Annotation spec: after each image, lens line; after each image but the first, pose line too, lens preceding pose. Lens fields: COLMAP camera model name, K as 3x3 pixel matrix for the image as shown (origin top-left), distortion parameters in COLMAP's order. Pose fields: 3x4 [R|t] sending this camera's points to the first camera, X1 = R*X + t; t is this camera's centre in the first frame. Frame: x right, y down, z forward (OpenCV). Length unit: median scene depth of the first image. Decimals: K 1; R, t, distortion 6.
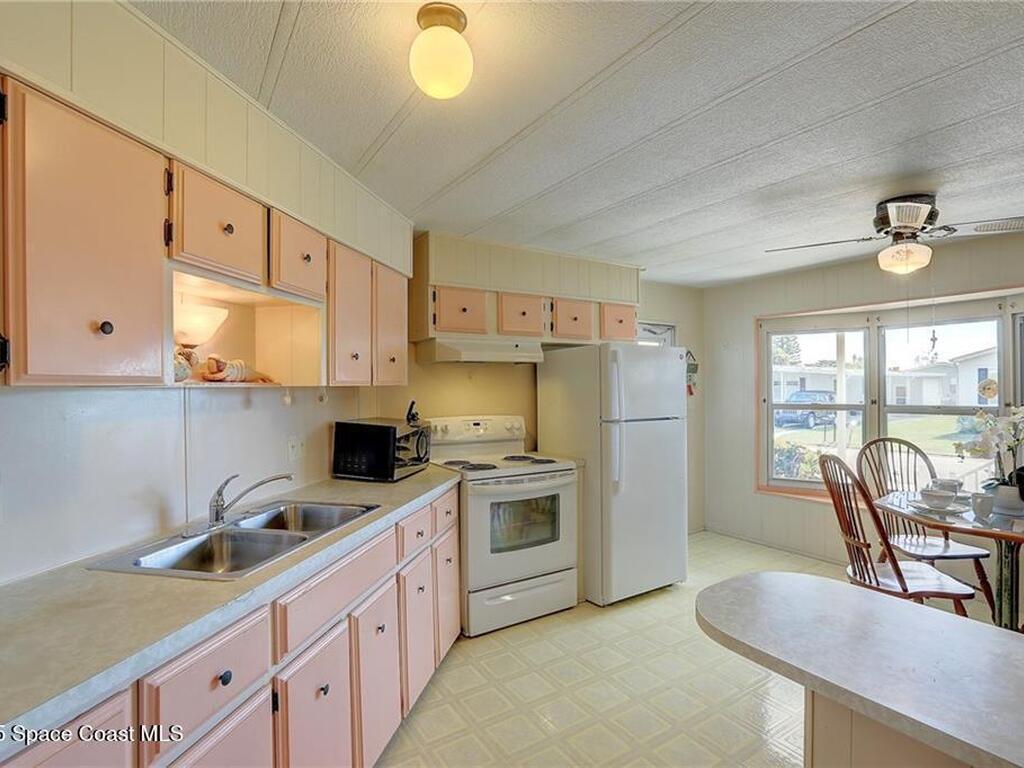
lens RADIAL K [[524.1, 0, 512.0], [0, 524.1, 384.0], [0, 0, 1]] dist [-0.069403, 0.024582]
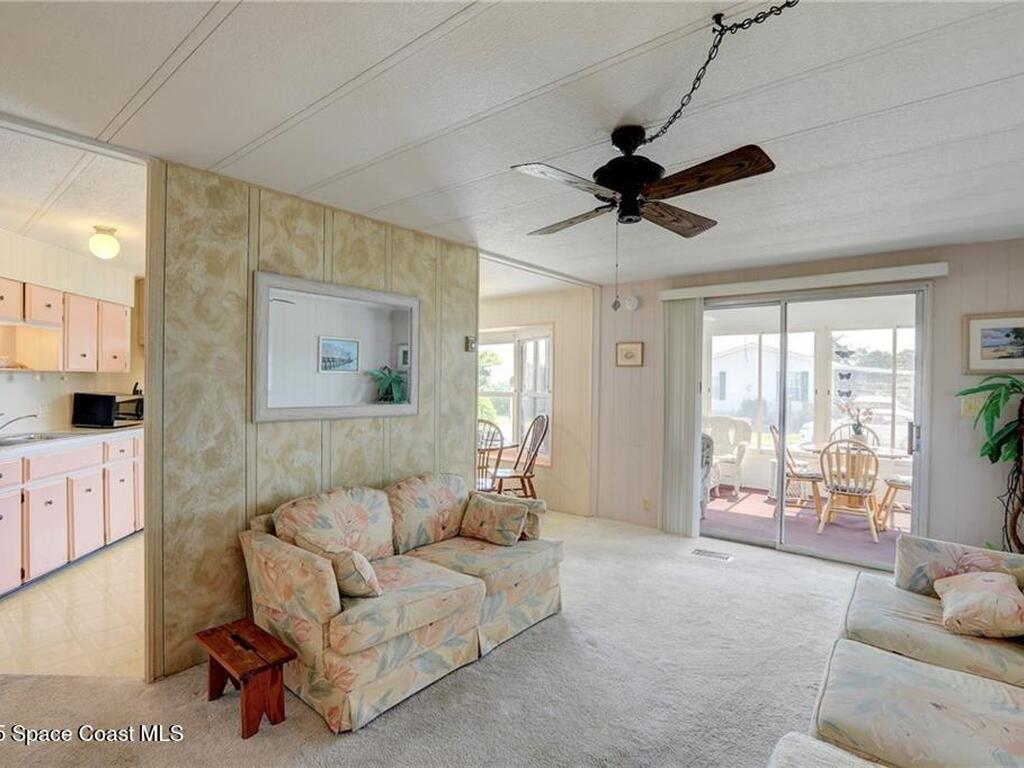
lens RADIAL K [[524.1, 0, 512.0], [0, 524.1, 384.0], [0, 0, 1]] dist [-0.069403, 0.024582]
pose [[0.948207, 0.019392, 0.317061, 0.604730], [-0.023353, 0.999689, 0.008697, -0.002606], [-0.316794, -0.015651, 0.948365, -1.233442]]
